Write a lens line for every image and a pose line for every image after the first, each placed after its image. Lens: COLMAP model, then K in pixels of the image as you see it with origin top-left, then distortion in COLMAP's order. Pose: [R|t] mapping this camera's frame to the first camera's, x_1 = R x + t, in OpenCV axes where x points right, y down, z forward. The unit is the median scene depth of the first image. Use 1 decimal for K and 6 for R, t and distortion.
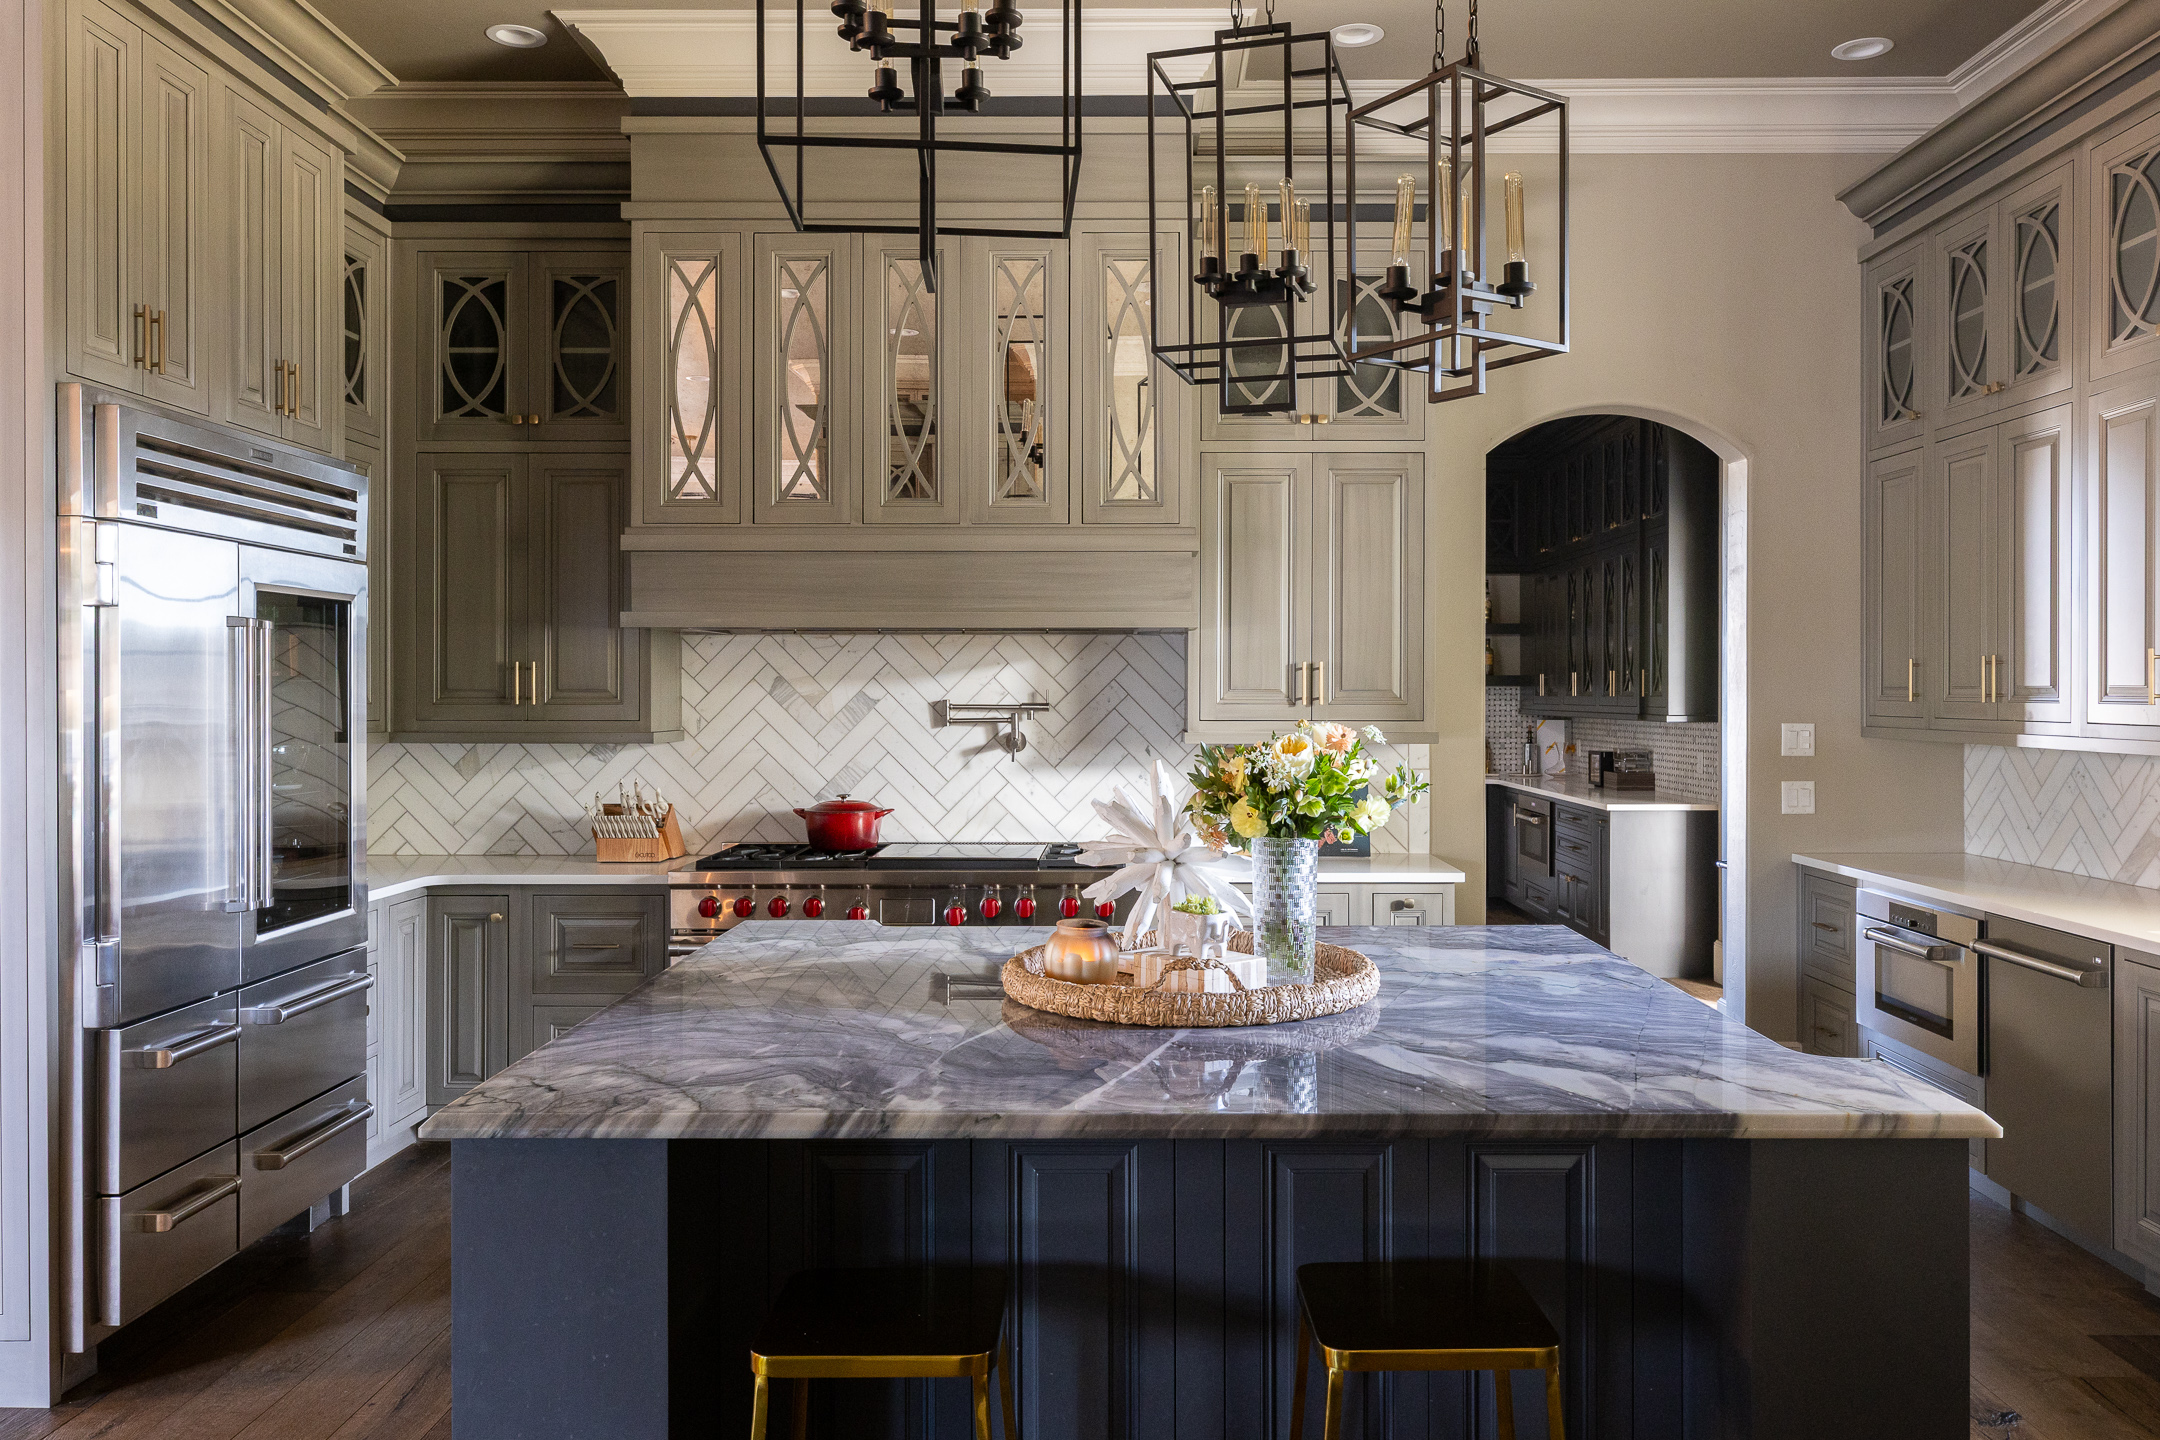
lens RADIAL K [[1607.0, 0, 1088.6], [0, 1607.0, 707.6], [0, 0, 1]] dist [0.001790, -0.004492]
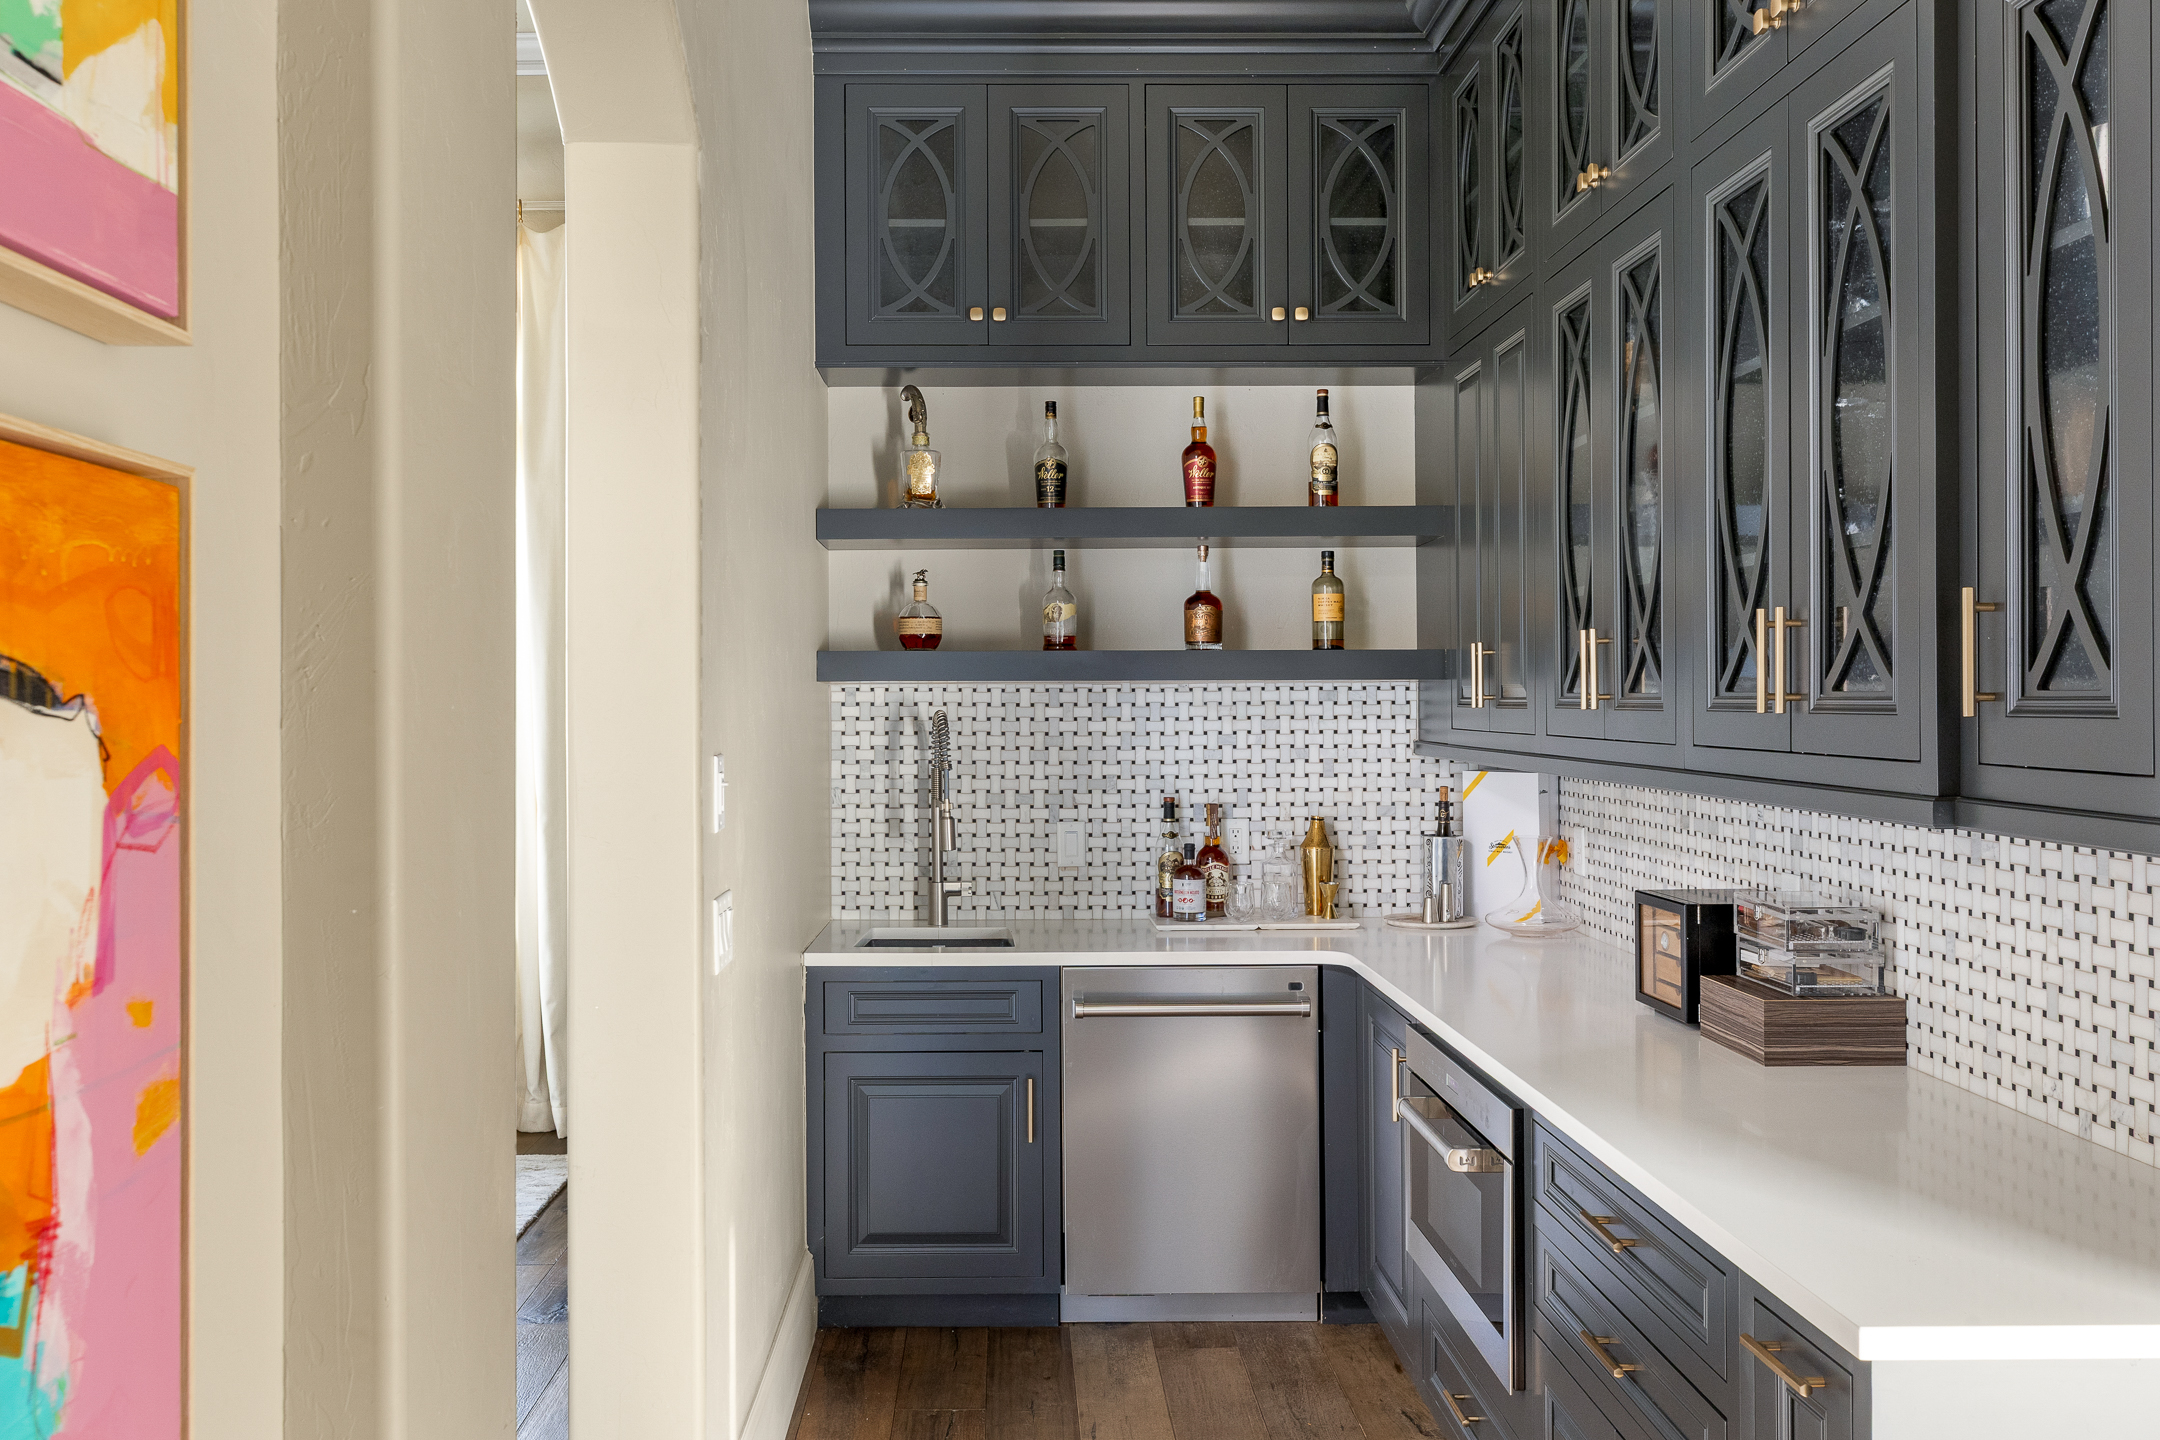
lens RADIAL K [[1670.9, 0, 1072.9], [0, 1670.9, 710.8], [0, 0, 1]] dist [0.009460, 0.001643]
pose [[0.999019, -0.005797, 0.043899, 0.191878], [0.005815, 0.999983, -0.000290, -0.007250], [-0.043897, 0.000545, 0.999036, 0.689631]]
